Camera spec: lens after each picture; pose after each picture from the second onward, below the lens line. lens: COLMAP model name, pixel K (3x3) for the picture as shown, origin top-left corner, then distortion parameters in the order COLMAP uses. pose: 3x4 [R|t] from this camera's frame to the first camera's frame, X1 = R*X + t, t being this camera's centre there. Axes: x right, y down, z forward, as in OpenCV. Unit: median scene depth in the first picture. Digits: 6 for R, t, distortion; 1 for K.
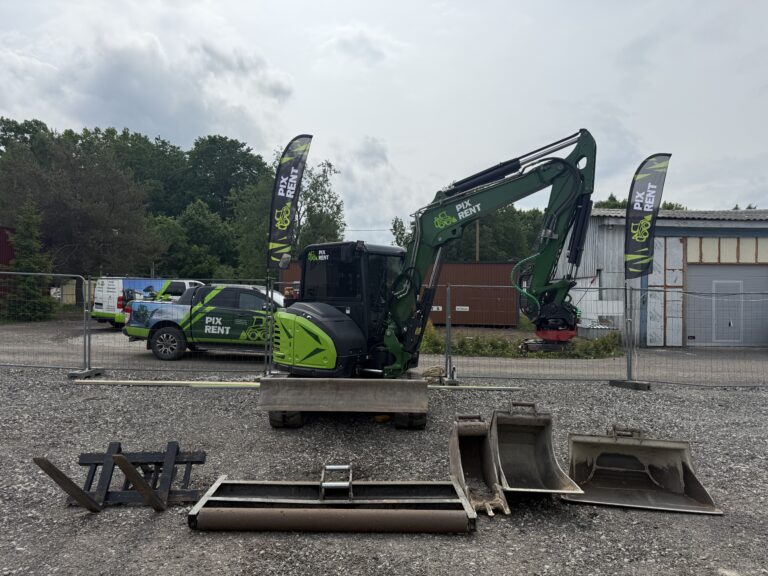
lens RADIAL K [[540.7, 0, 384.0], [0, 540.7, 288.0], [0, 0, 1]] dist [0.009771, 0.003236]
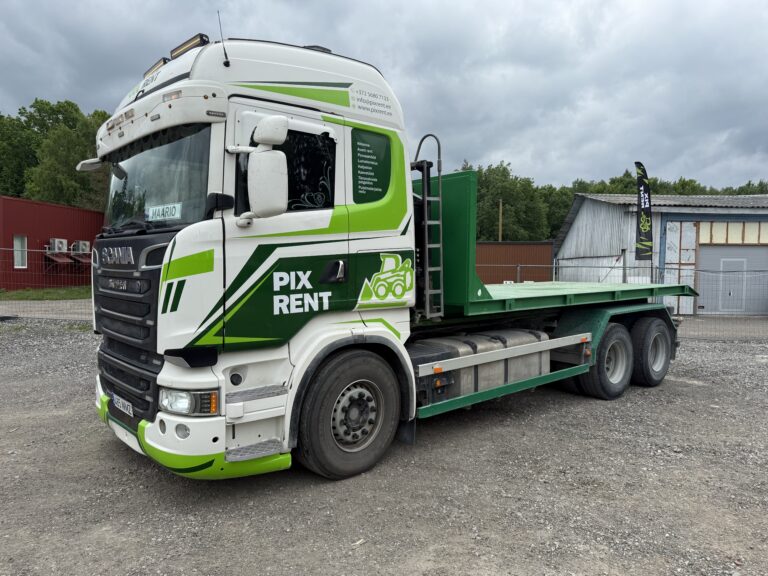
lens RADIAL K [[551.1, 0, 384.0], [0, 551.1, 291.4], [0, 0, 1]] dist [0.007614, 0.003656]
pose [[0.999975, -0.000475, -0.006985, -0.113060], [0.000831, 0.998697, 0.051027, -0.005120], [0.006952, -0.051032, 0.998673, -0.200604]]
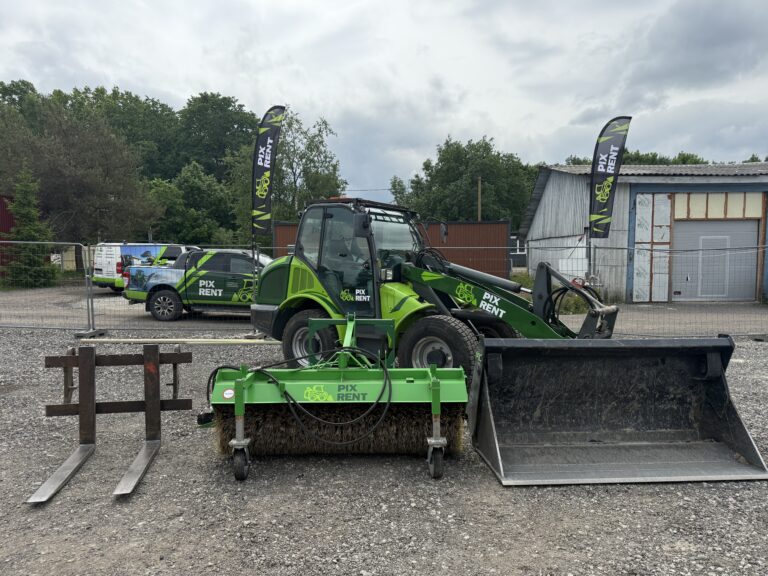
lens RADIAL K [[559.0, 0, 382.7], [0, 559.0, 298.8], [0, 0, 1]] dist [0.007236, 0.000555]
pose [[0.999727, -0.015589, -0.017408, 0.032235], [0.017082, 0.995868, 0.089197, -0.001296], [0.015945, -0.089470, 0.995862, -0.058850]]
